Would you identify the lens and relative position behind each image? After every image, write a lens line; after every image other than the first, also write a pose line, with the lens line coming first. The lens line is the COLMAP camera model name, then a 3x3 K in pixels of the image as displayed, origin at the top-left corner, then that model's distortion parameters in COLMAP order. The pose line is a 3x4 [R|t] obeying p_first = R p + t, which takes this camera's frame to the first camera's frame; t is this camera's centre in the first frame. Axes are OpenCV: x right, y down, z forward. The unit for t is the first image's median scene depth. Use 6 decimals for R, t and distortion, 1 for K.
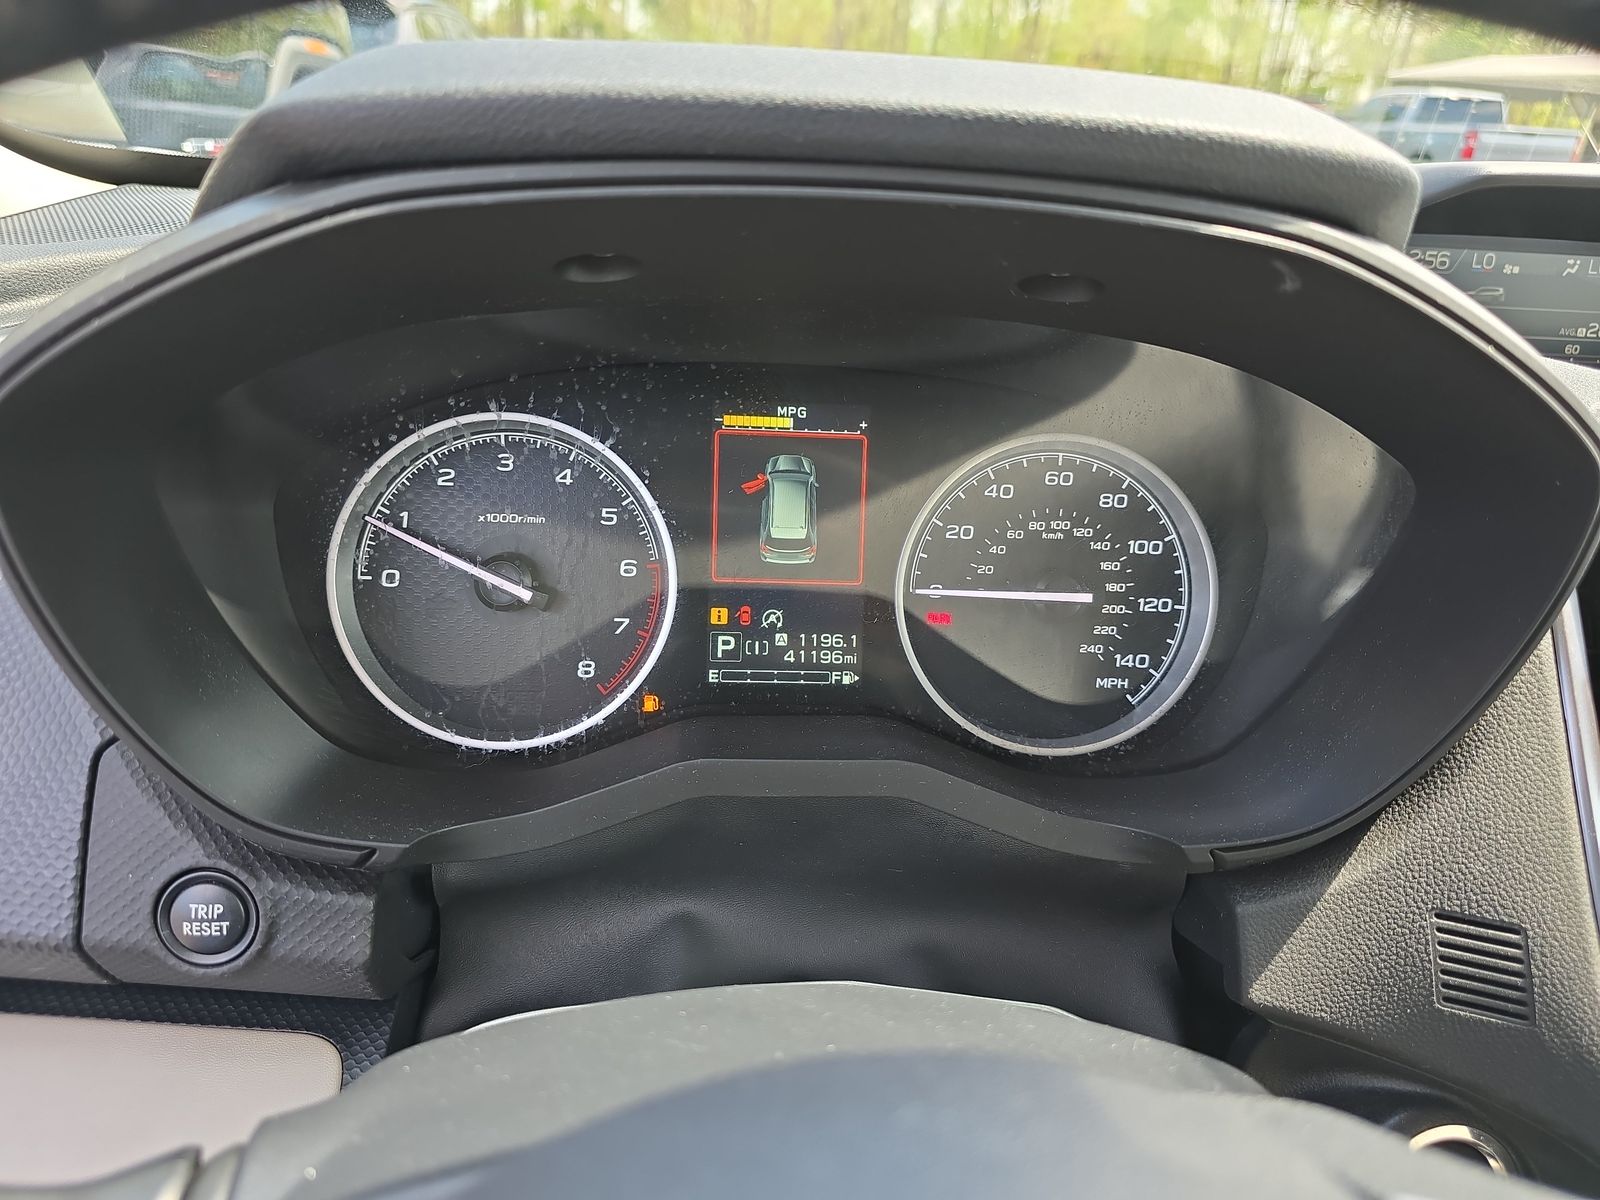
lens RADIAL K [[1073.9, 0, 800.1], [0, 1073.9, 600.9], [0, 0, 1]] dist [0.031359, -0.002062]
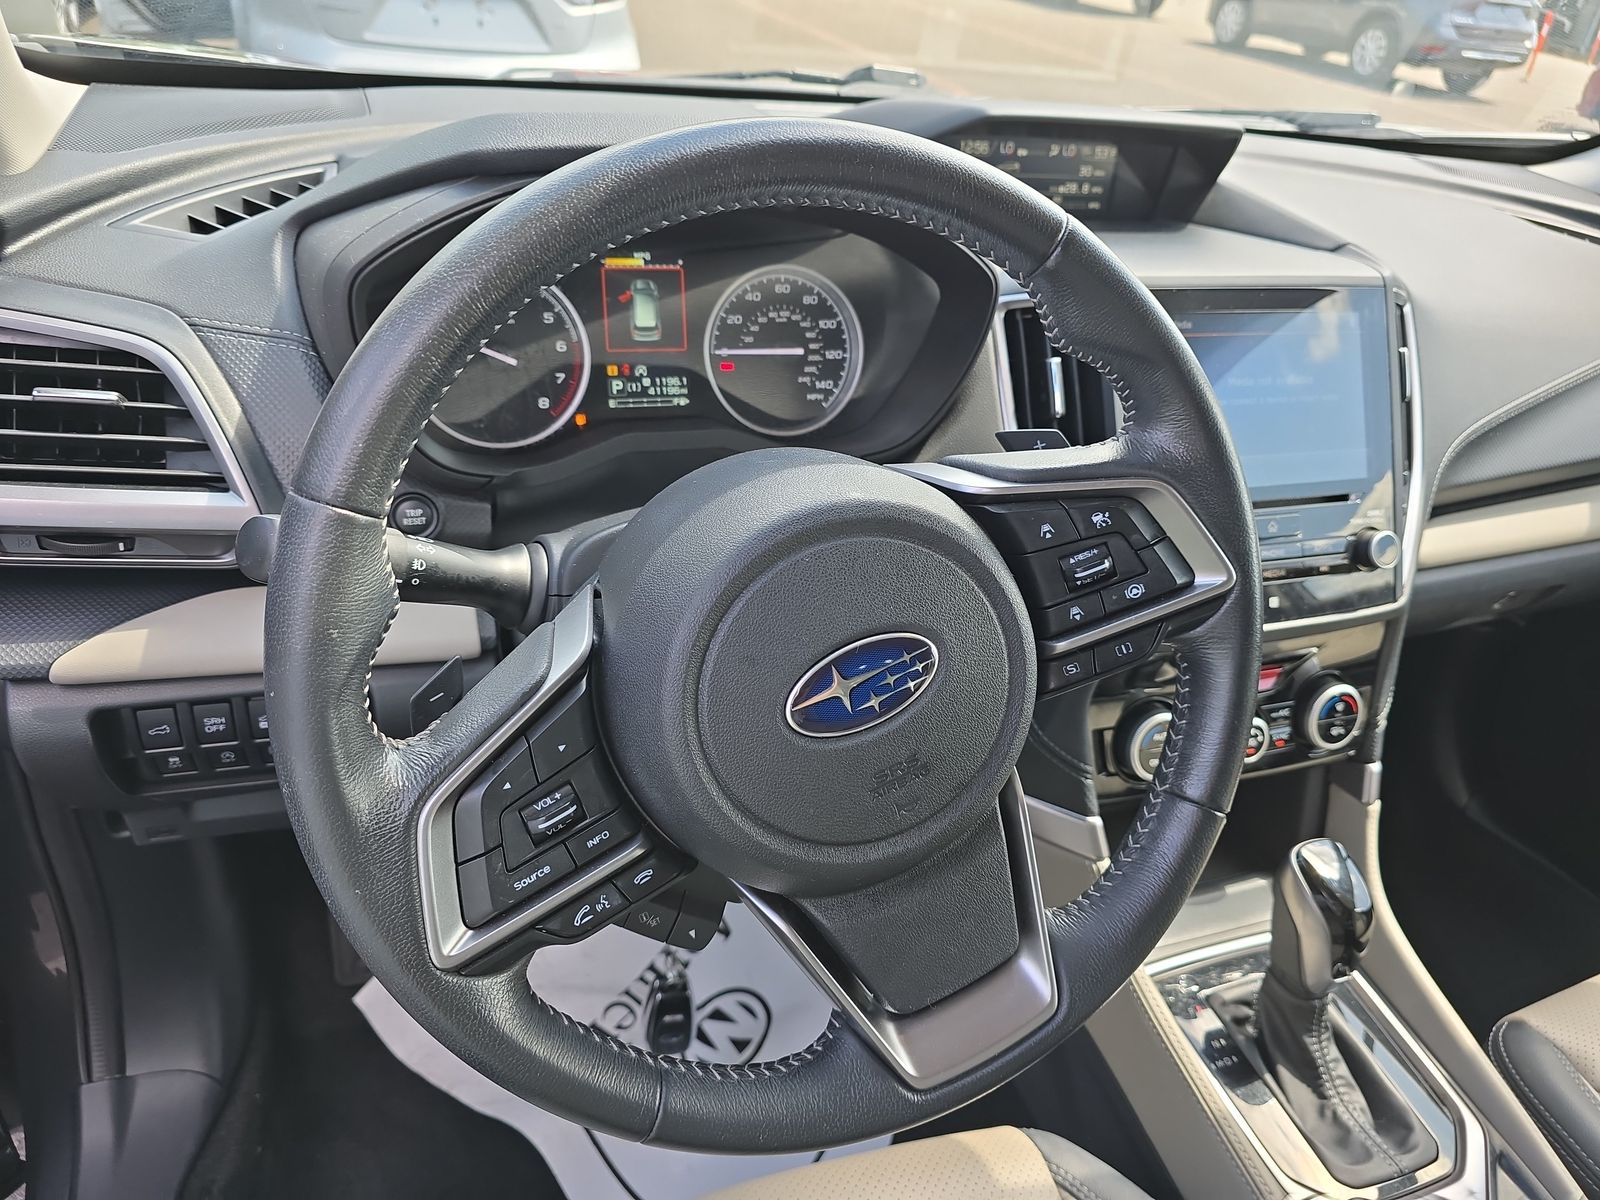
lens RADIAL K [[1073.9, 0, 801.1], [0, 1073.9, 599.2], [0, 0, 1]] dist [0.031359, -0.002062]
pose [[0.958846, -0.107707, 0.262704, -0.293449], [0.062924, 0.982857, 0.173298, 0.100294], [-0.276865, -0.149636, 0.949186, -0.919382]]
